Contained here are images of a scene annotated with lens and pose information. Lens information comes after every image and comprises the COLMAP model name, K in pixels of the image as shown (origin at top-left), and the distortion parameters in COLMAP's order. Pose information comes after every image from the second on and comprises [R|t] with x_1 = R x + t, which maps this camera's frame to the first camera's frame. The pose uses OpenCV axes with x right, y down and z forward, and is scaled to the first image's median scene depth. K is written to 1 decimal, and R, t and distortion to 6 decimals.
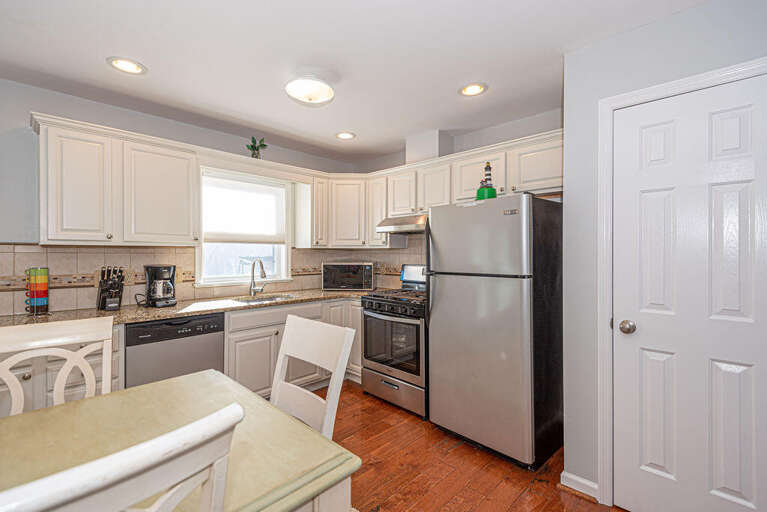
lens RADIAL K [[346.5, 0, 383.5], [0, 346.5, 256.0], [0, 0, 1]] dist [0.002252, 0.000232]
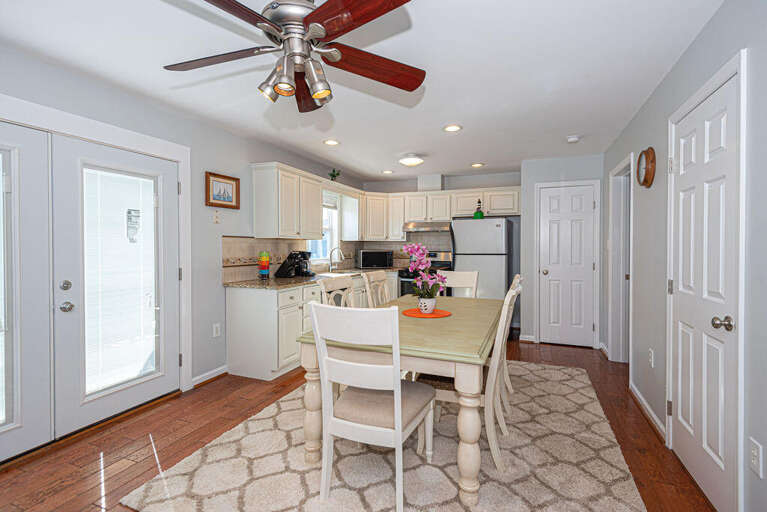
lens RADIAL K [[343.6, 0, 393.3], [0, 343.6, 250.8], [0, 0, 1]] dist [0.003559, 0.000167]
pose [[0.930424, -0.003388, 0.366468, -0.705405], [0.001375, 0.999982, 0.005754, 0.013877], [-0.366481, -0.004850, 0.930413, -0.532272]]
